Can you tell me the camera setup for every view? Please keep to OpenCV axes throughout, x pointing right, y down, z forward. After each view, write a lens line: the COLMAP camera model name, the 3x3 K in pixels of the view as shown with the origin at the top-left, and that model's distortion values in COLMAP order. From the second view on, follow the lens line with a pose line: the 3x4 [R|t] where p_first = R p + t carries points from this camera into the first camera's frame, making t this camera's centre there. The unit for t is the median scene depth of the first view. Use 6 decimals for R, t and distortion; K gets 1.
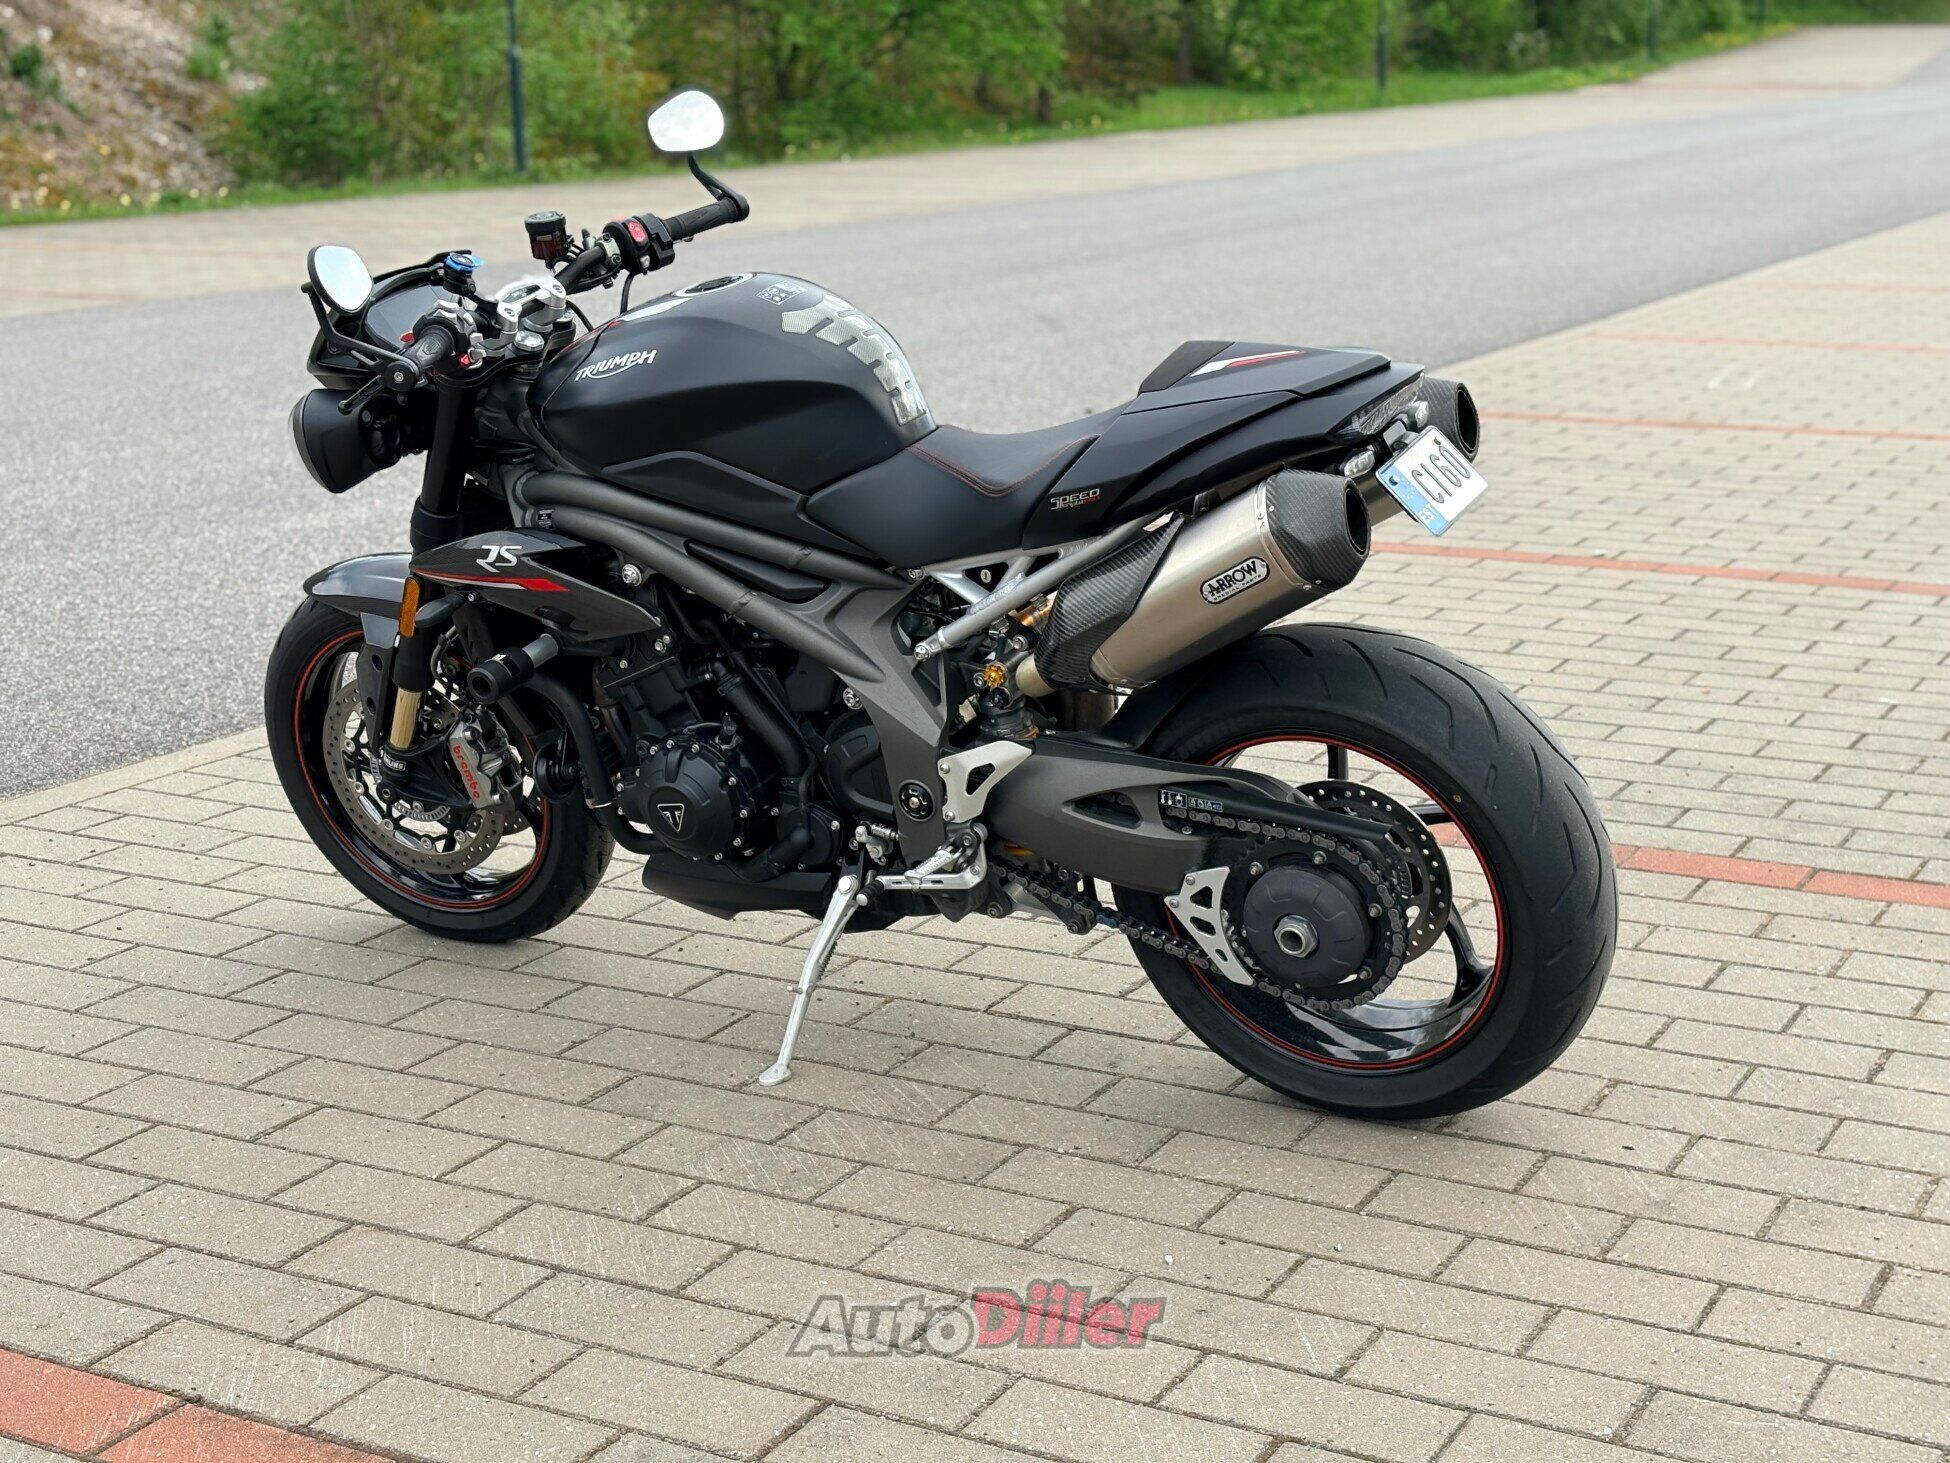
lens RADIAL K [[2919.4, 0, 975.0], [0, 2919.4, 731.5], [0, 0, 1]] dist [0.265691, -1.050563]
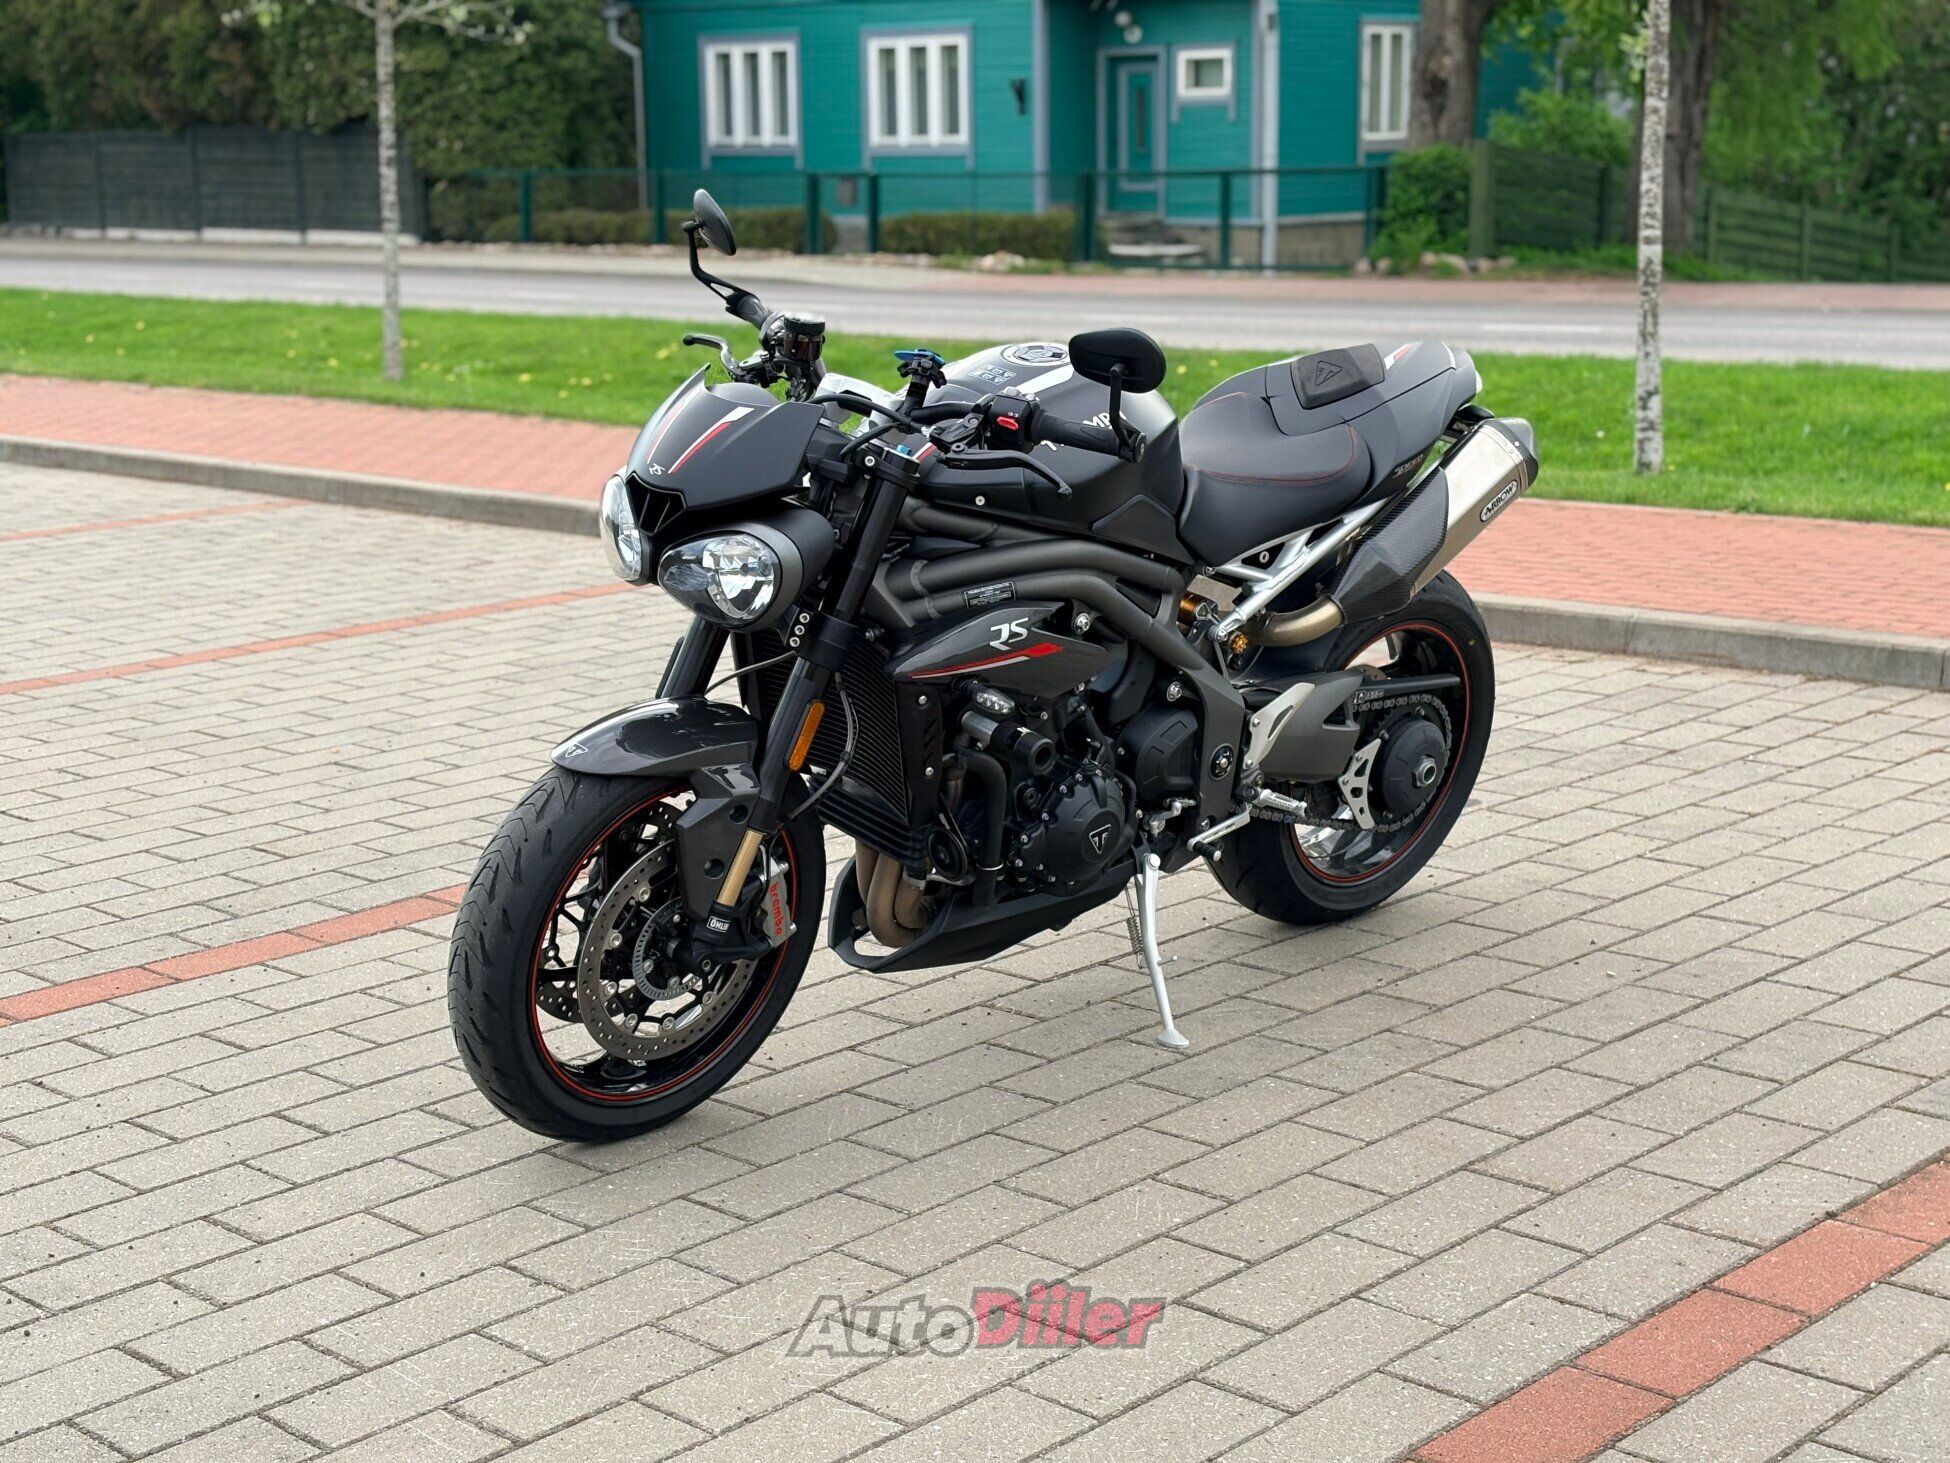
lens RADIAL K [[2919.4, 0, 975.0], [0, 2919.4, 731.5], [0, 0, 1]] dist [0.265691, -1.050563]
pose [[0.272244, -0.193885, 0.942492, -1.164416], [0.245974, 0.960969, 0.126634, -0.163149], [-0.930258, 0.197353, 0.309309, 0.723459]]
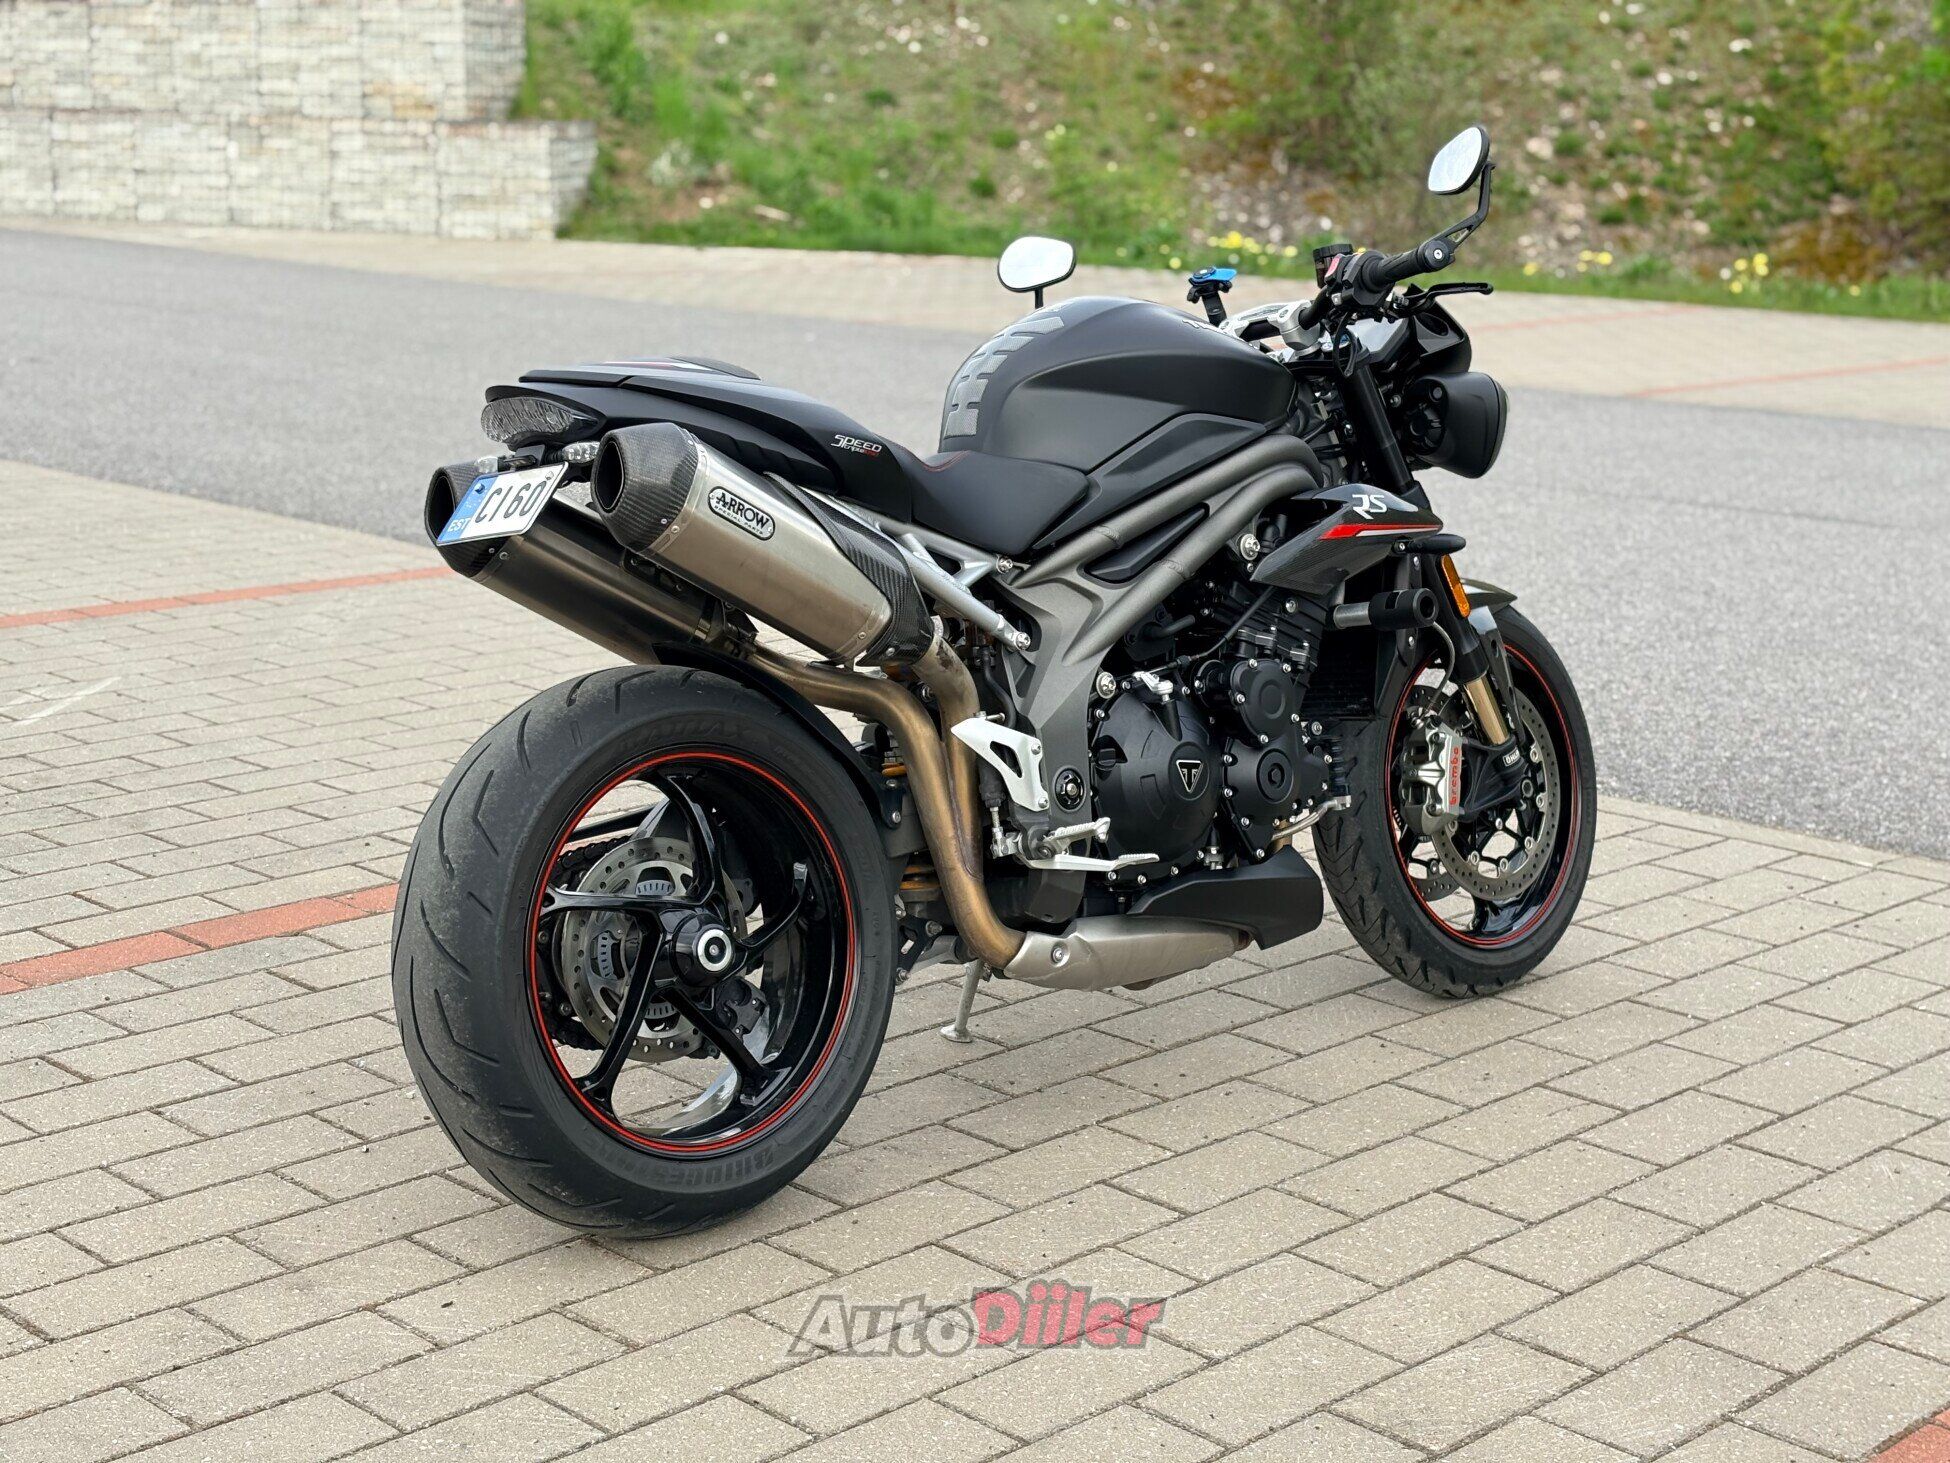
lens RADIAL K [[2919.4, 0, 975.0], [0, 2919.4, 731.5], [0, 0, 1]] dist [0.265691, -1.050563]
pose [[-0.292522, 0.201604, -0.934766, 0.936652], [-0.237489, 0.931581, 0.275236, -0.290038], [0.926299, 0.302510, -0.224629, 1.253980]]
